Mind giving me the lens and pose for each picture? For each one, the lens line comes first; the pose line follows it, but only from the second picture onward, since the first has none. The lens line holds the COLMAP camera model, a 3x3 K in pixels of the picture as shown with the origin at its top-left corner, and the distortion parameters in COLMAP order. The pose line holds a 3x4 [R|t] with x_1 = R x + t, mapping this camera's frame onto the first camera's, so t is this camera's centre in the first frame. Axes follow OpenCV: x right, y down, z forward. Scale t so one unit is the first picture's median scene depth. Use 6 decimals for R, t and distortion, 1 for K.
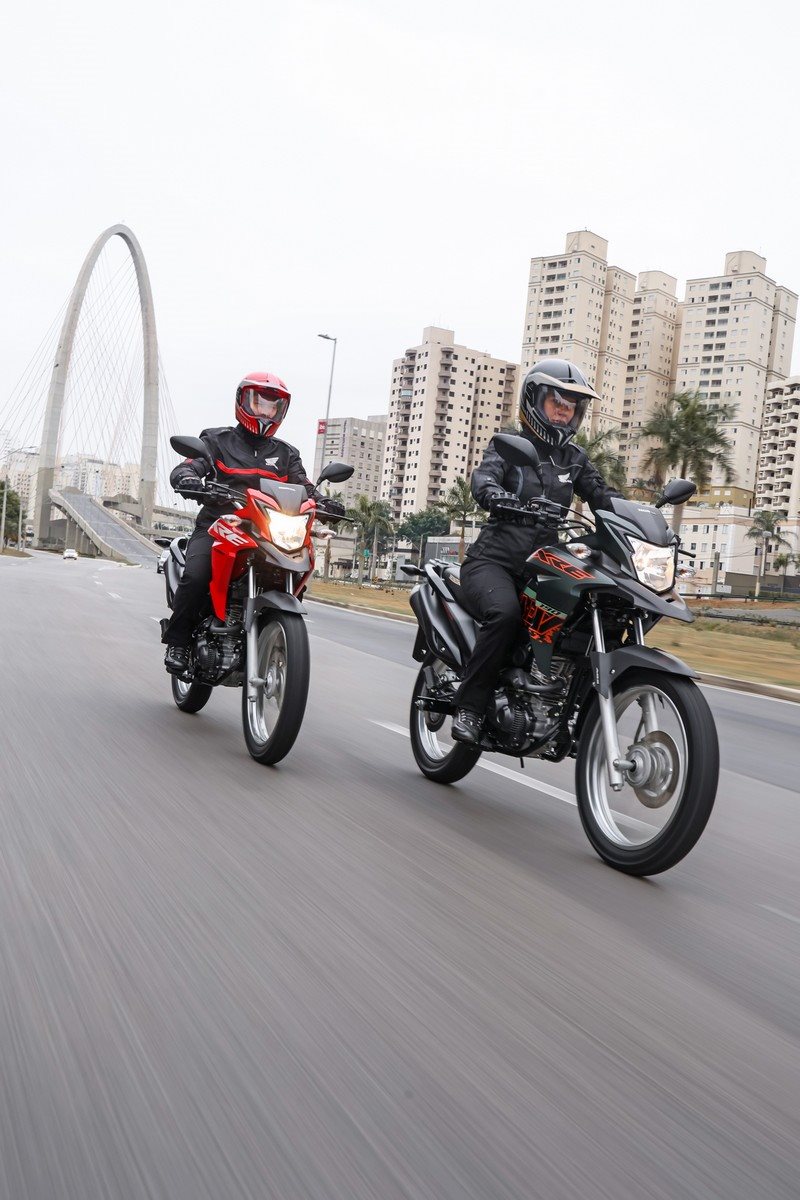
lens RADIAL K [[1096.0, 0, 400.0], [0, 1096.0, 600.0], [0, 0, 1]] dist [-0.011357, -0.001961]
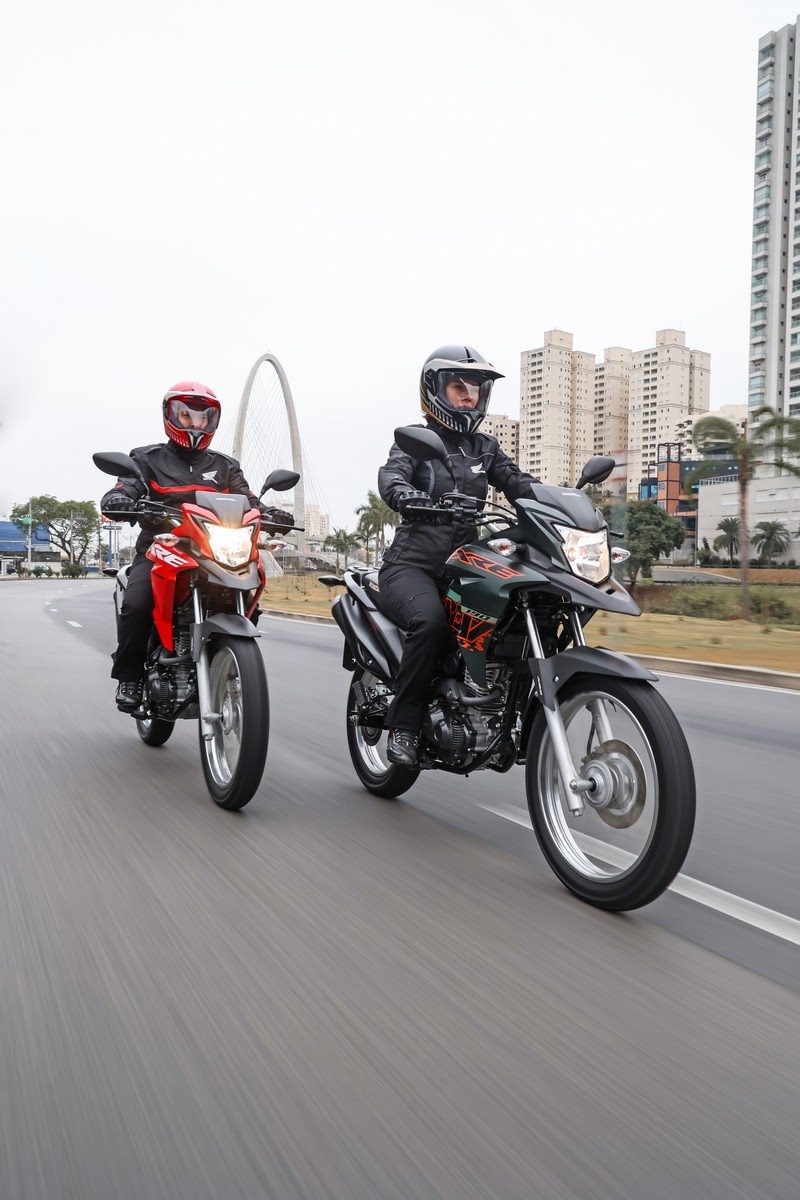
lens RADIAL K [[912.3, 0, 400.0], [0, 912.3, 600.0], [0, 0, 1]] dist [0.008905, 0.001669]
pose [[0.991686, -0.116506, 0.054637, 0.032117], [0.115438, 0.993064, 0.022306, -0.026384], [-0.056857, -0.015813, 0.998257, 0.242316]]
